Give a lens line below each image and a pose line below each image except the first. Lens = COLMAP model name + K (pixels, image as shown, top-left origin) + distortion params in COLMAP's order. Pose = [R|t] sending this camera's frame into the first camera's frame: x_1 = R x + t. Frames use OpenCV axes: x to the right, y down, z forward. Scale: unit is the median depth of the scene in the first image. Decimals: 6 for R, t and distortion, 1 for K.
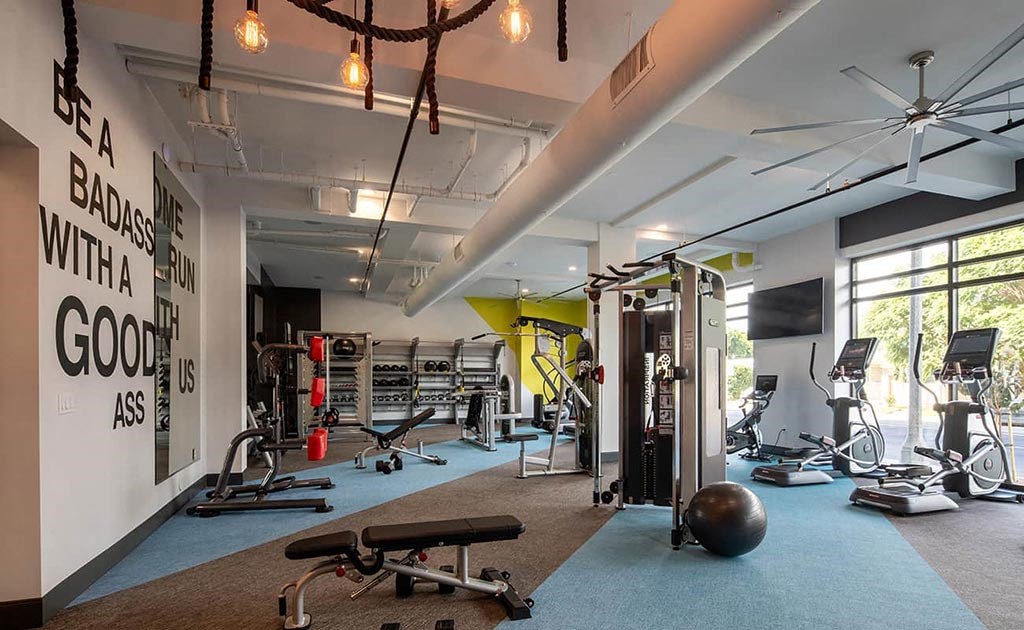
lens RADIAL K [[500.8, 0, 525.3], [0, 500.8, 380.2], [0, 0, 1]] dist [-0.003637, -0.001368]
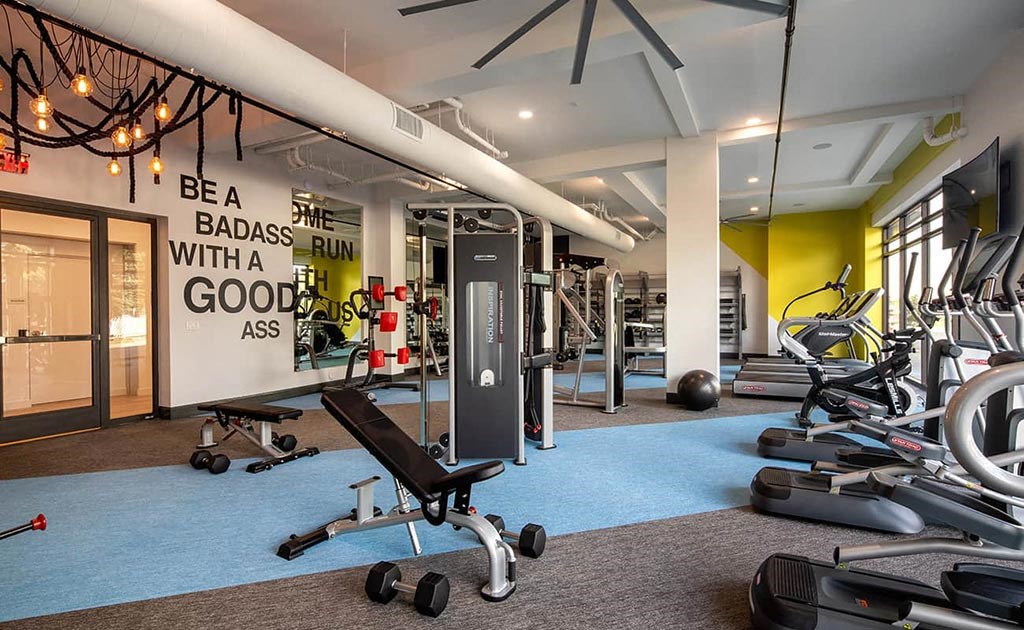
lens RADIAL K [[500.8, 0, 519.4], [0, 500.8, 315.7], [0, 0, 1]] dist [-0.003637, -0.001368]
pose [[0.698362, 0.001107, -0.715744, 1.470282], [0.004162, 0.999976, 0.005608, -0.002559], [0.715733, -0.006896, 0.698340, 0.417742]]
